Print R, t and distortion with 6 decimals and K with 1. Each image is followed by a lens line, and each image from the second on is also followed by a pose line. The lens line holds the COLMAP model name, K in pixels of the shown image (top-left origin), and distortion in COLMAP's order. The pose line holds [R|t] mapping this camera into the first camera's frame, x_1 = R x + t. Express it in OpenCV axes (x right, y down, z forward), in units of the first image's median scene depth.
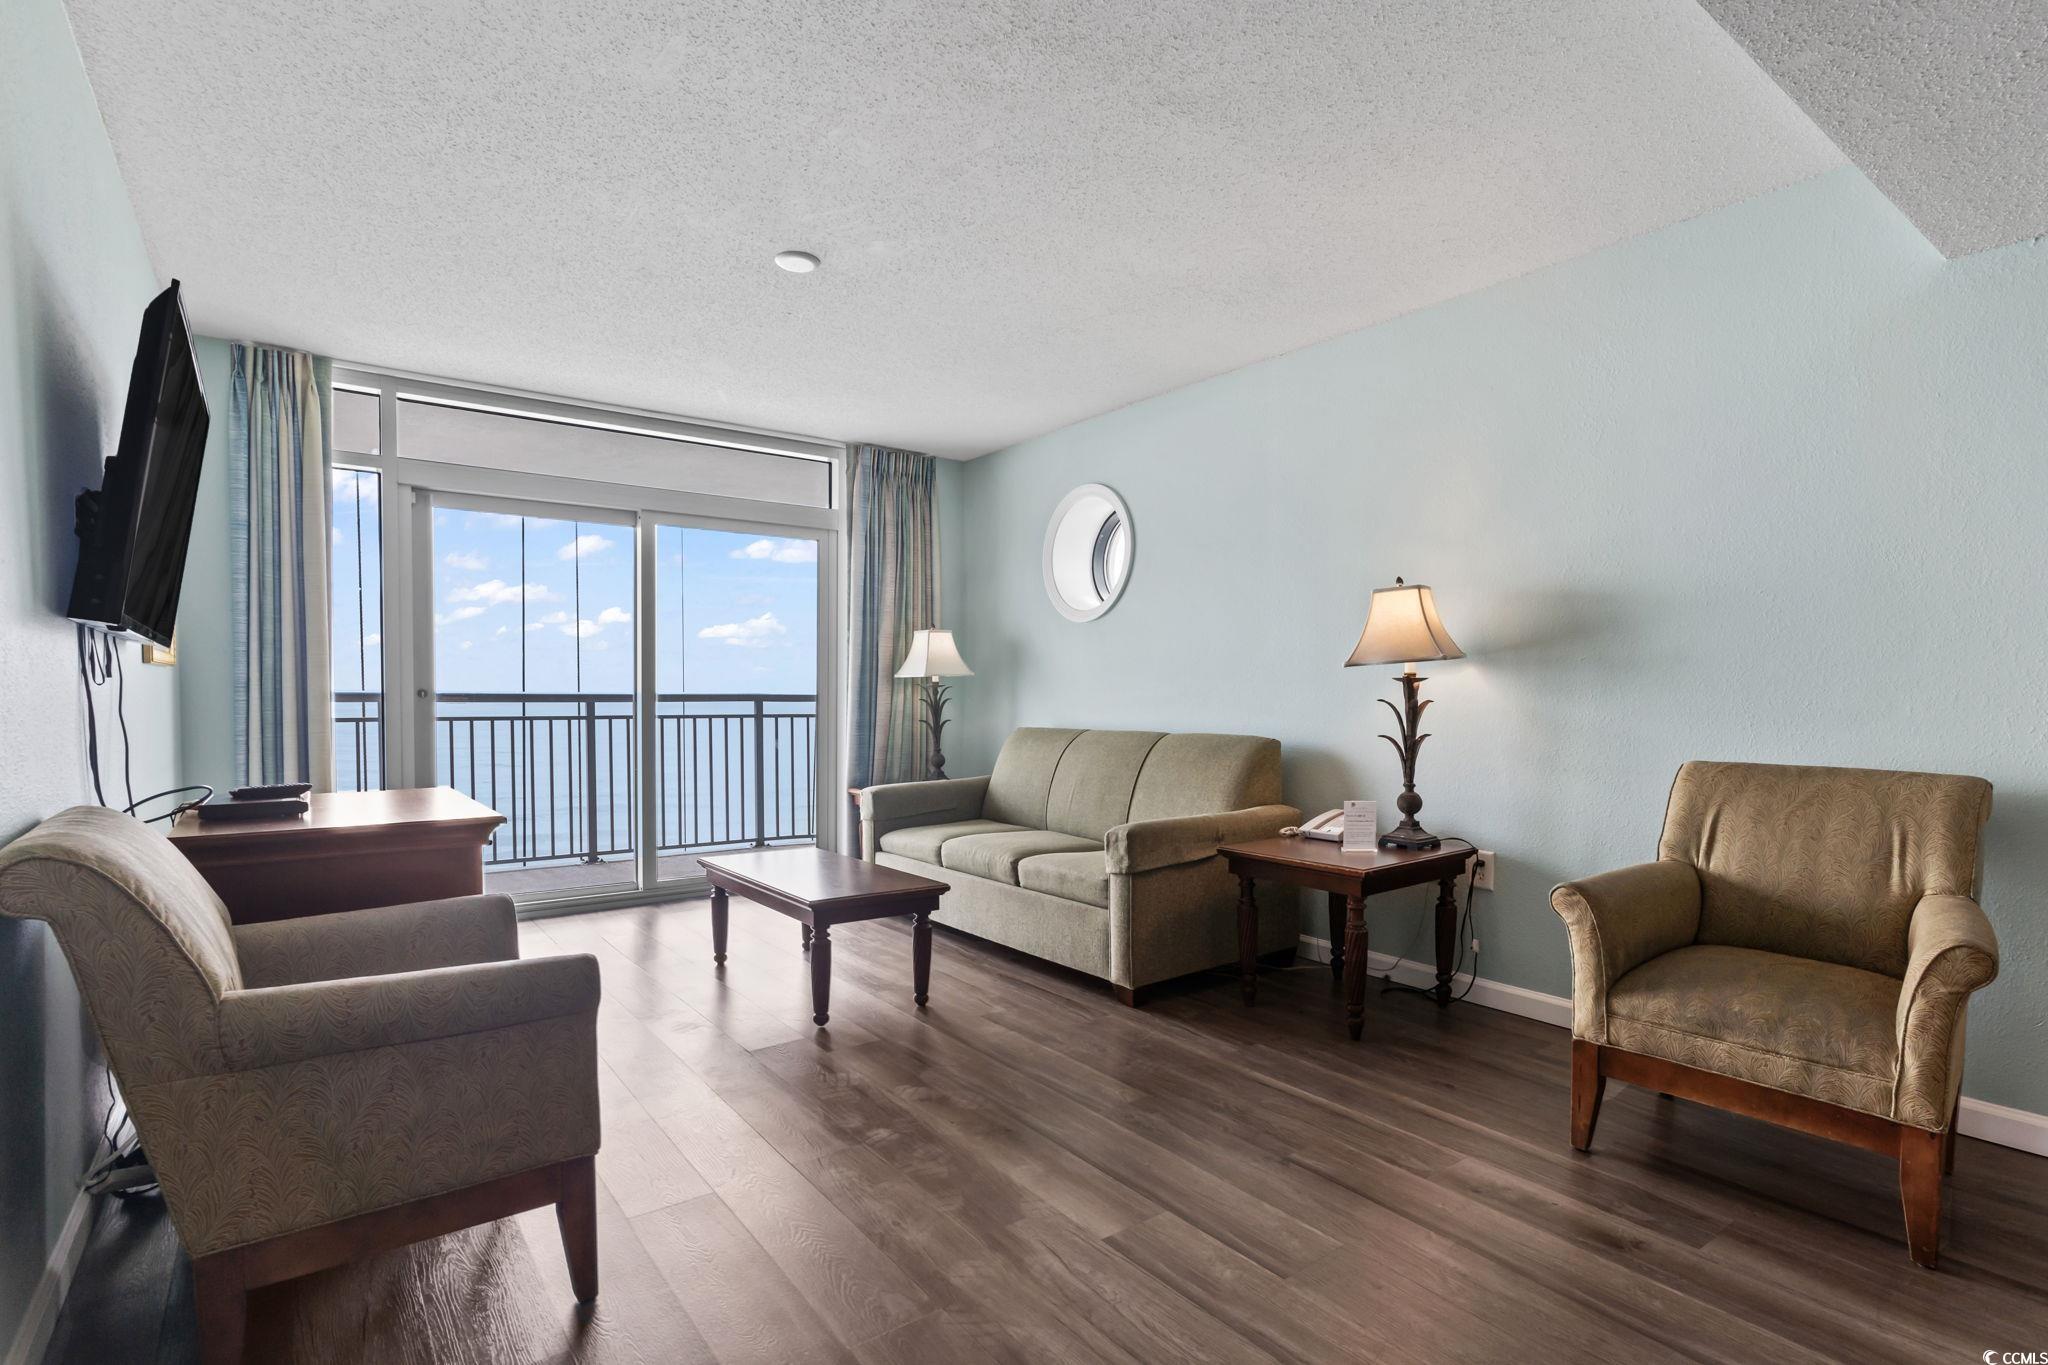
lens RADIAL K [[980.5, 0, 1017.7], [0, 980.5, 705.1], [0, 0, 1]] dist [0.000322, 0.000283]
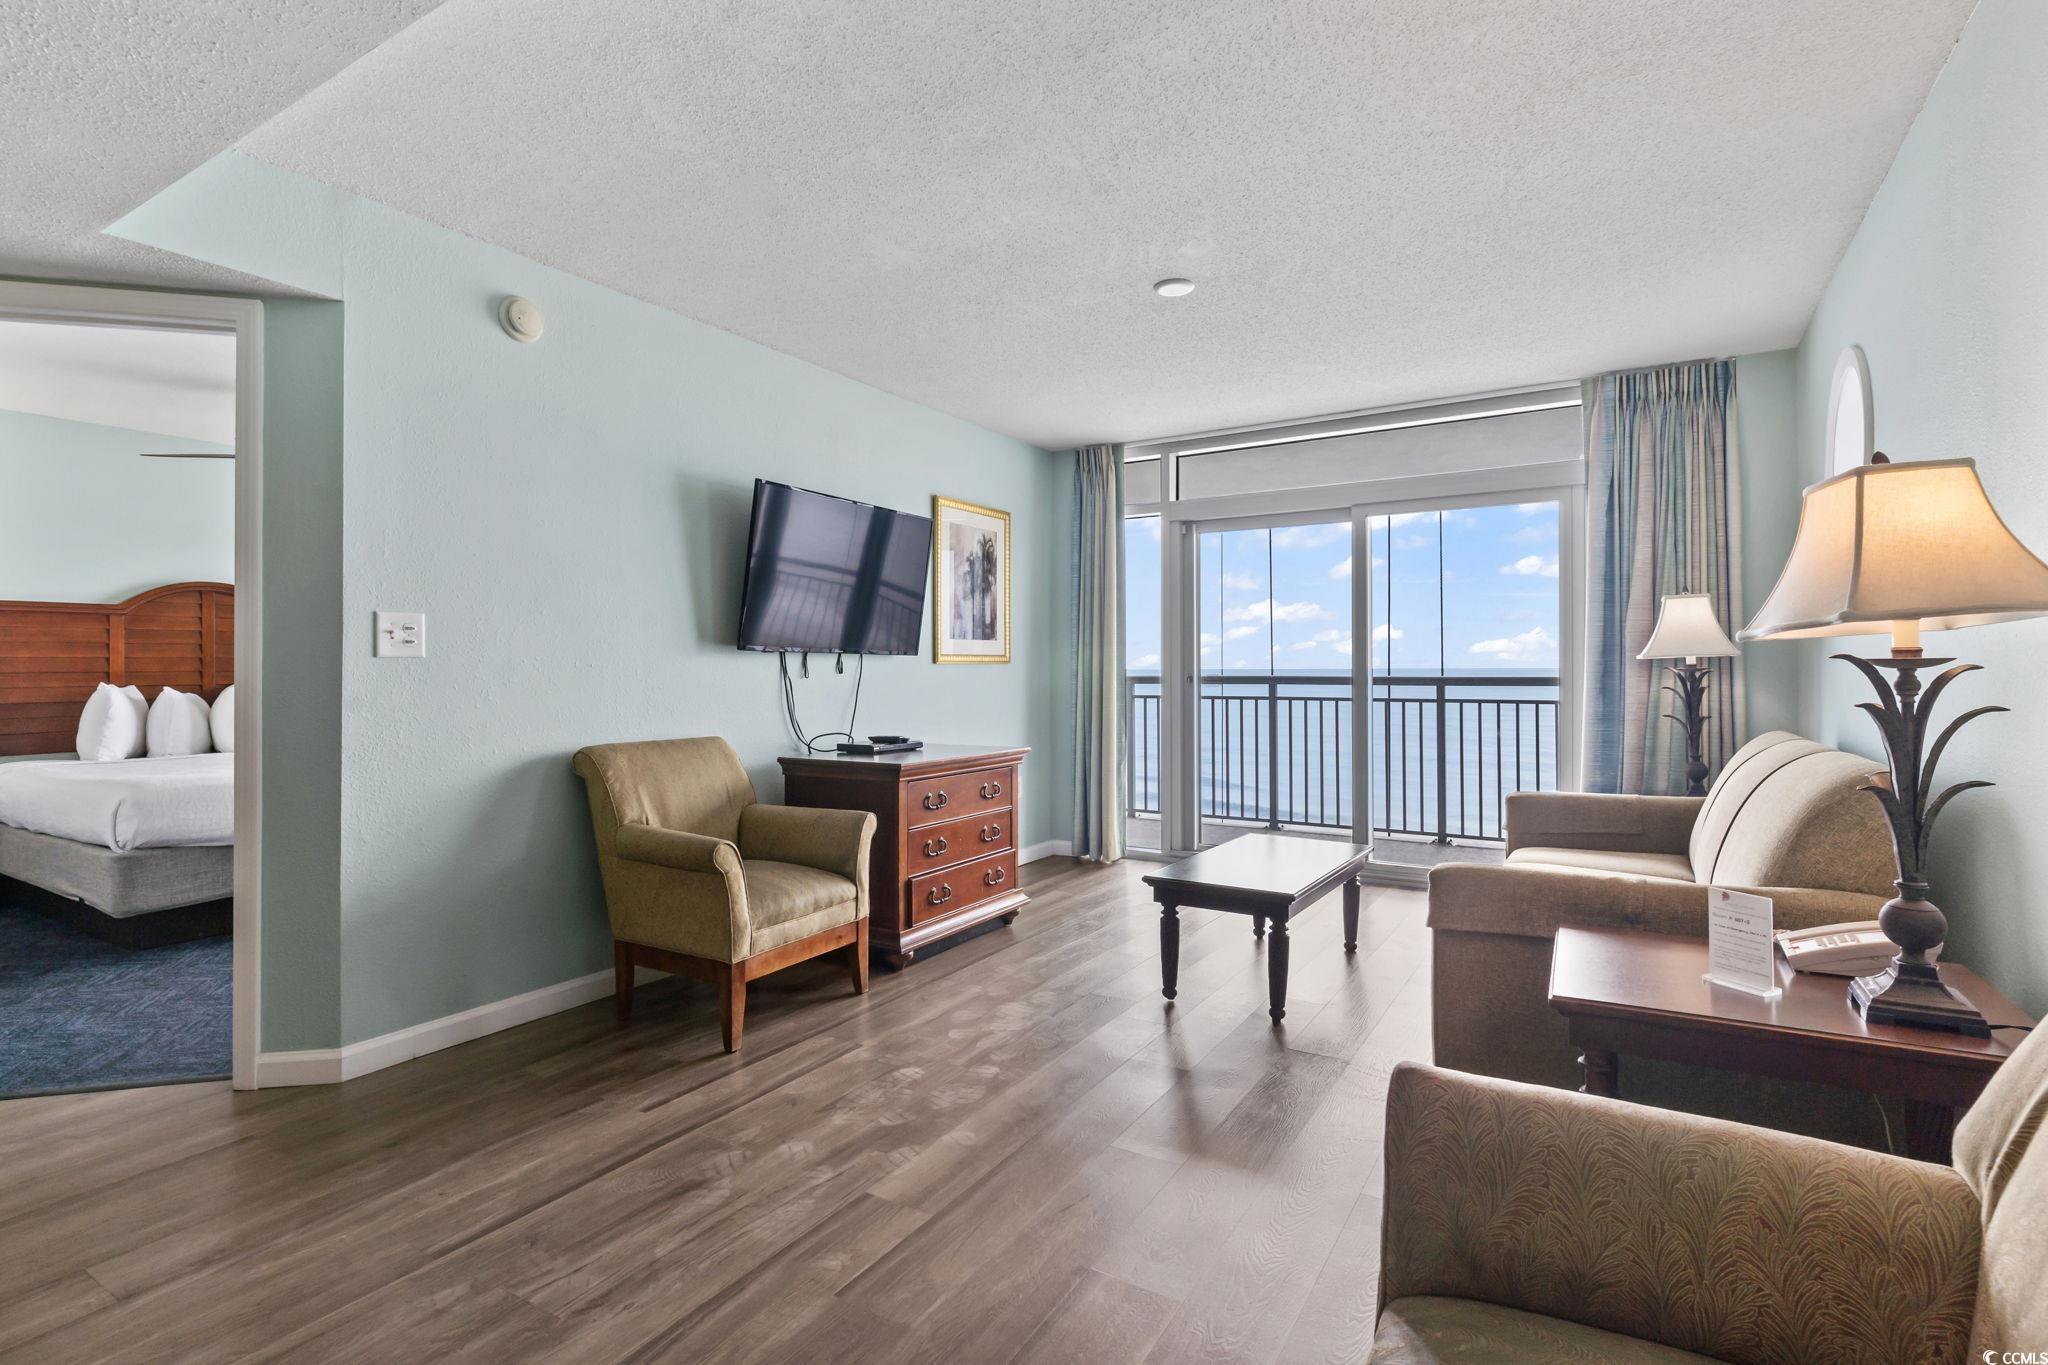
lens RADIAL K [[980.5, 0, 1030.5], [0, 980.5, 660.7], [0, 0, 1]] dist [0.000322, 0.000283]
pose [[0.366519, -0.012998, -0.930320, 0.532648], [-0.015399, 0.999681, -0.020034, -0.003792], [0.930283, 0.021668, 0.366202, 0.323566]]
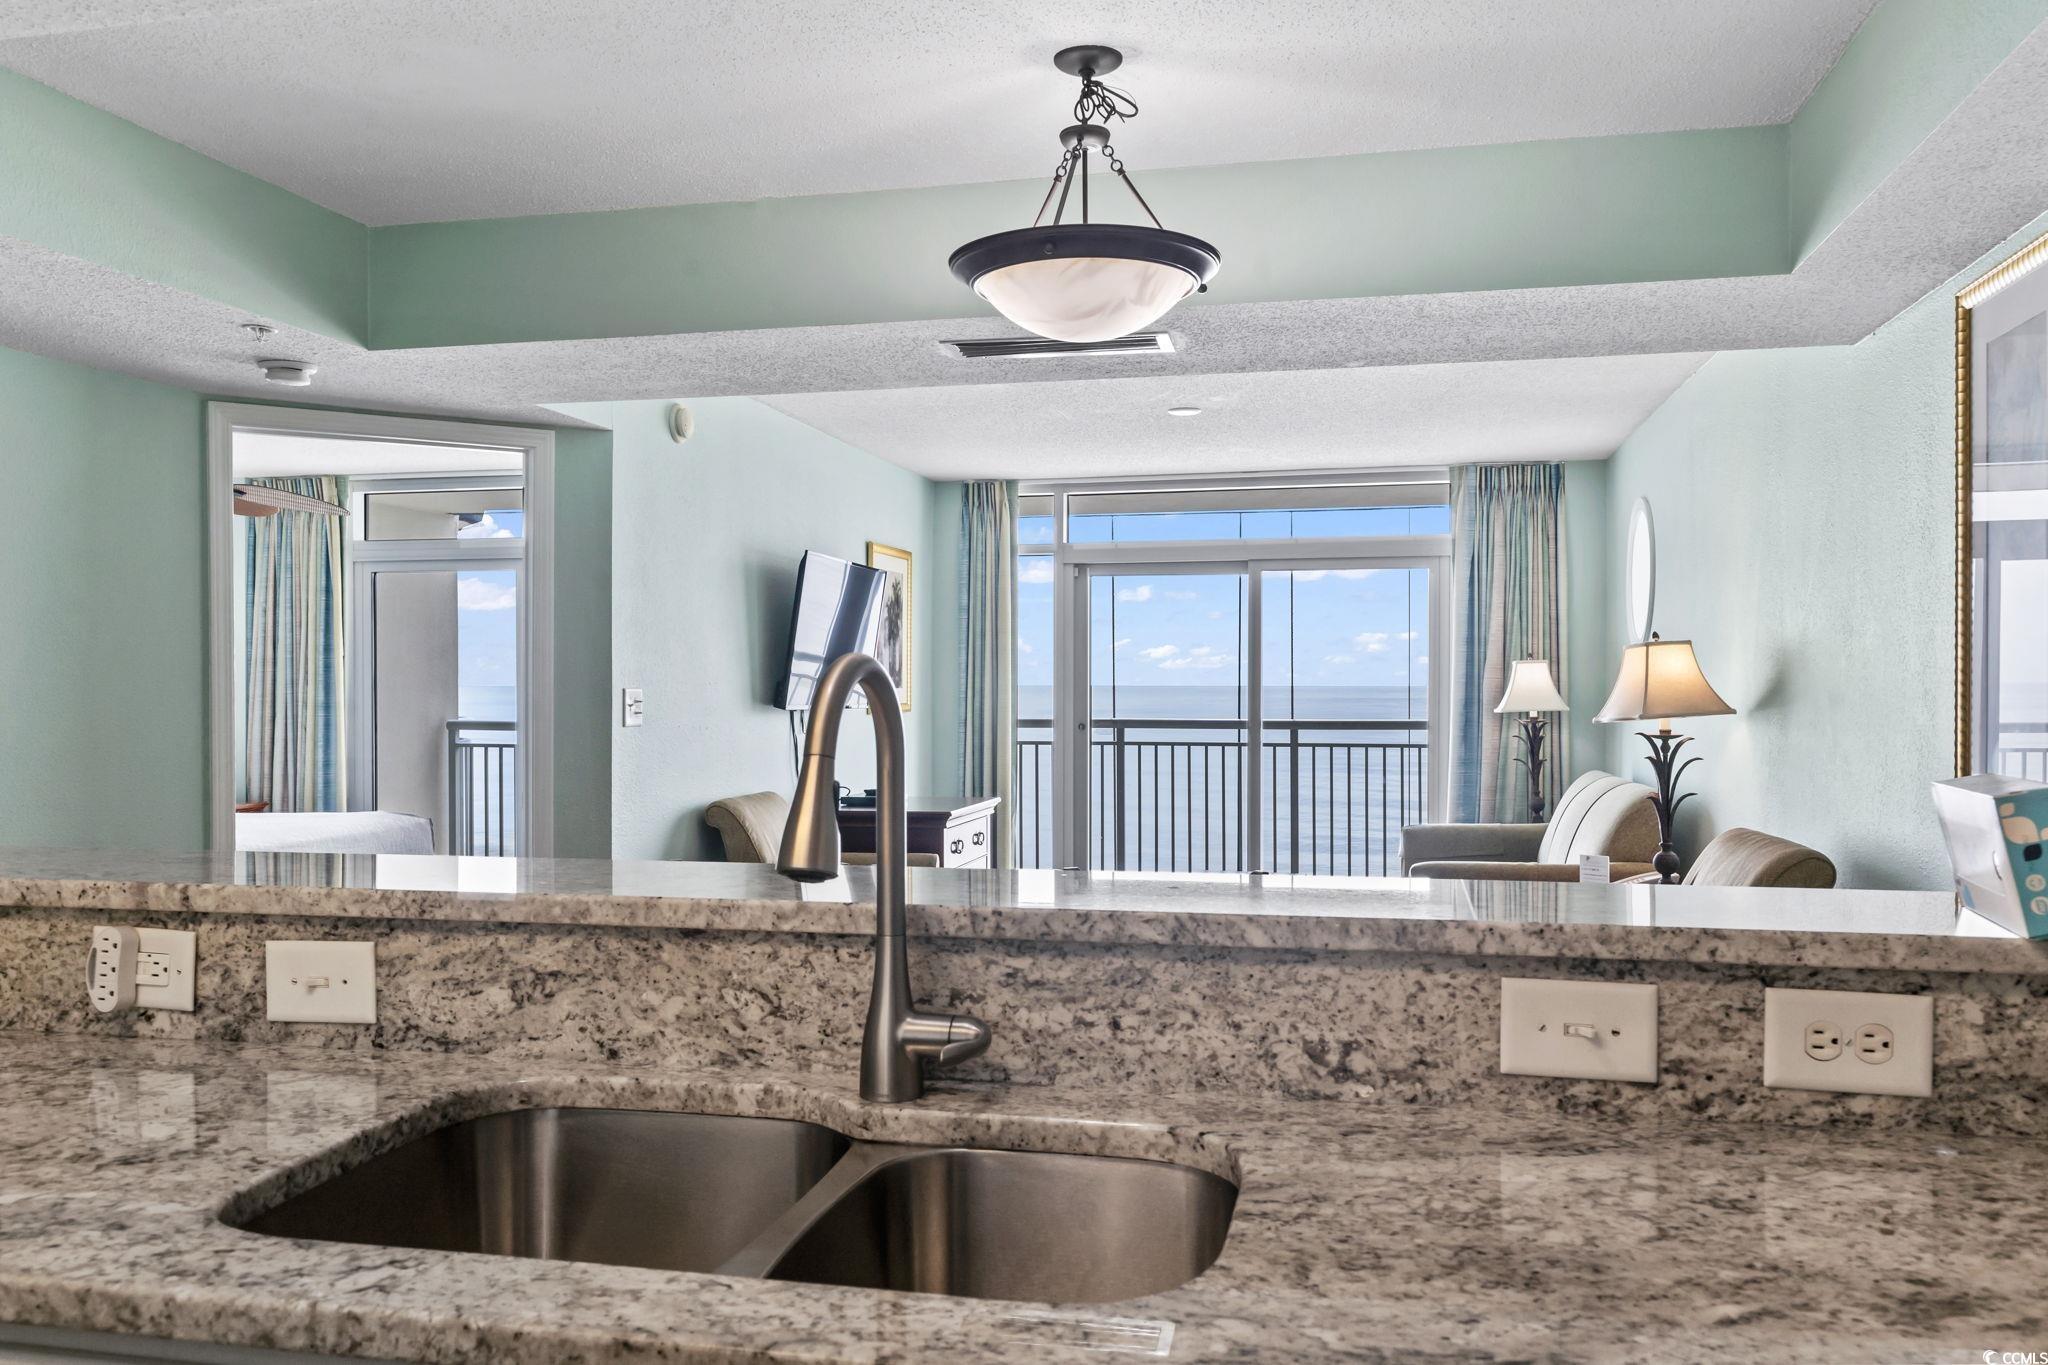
lens RADIAL K [[1679.1, 0, 1006.8], [0, 1679.1, 688.9], [0, 0, 1]] dist [0.013688, -0.010281]
pose [[0.655059, 0.000581, -0.755577, 0.974444], [-0.012565, 0.999870, -0.010124, -0.033823], [0.755473, 0.016125, 0.654981, -0.499585]]
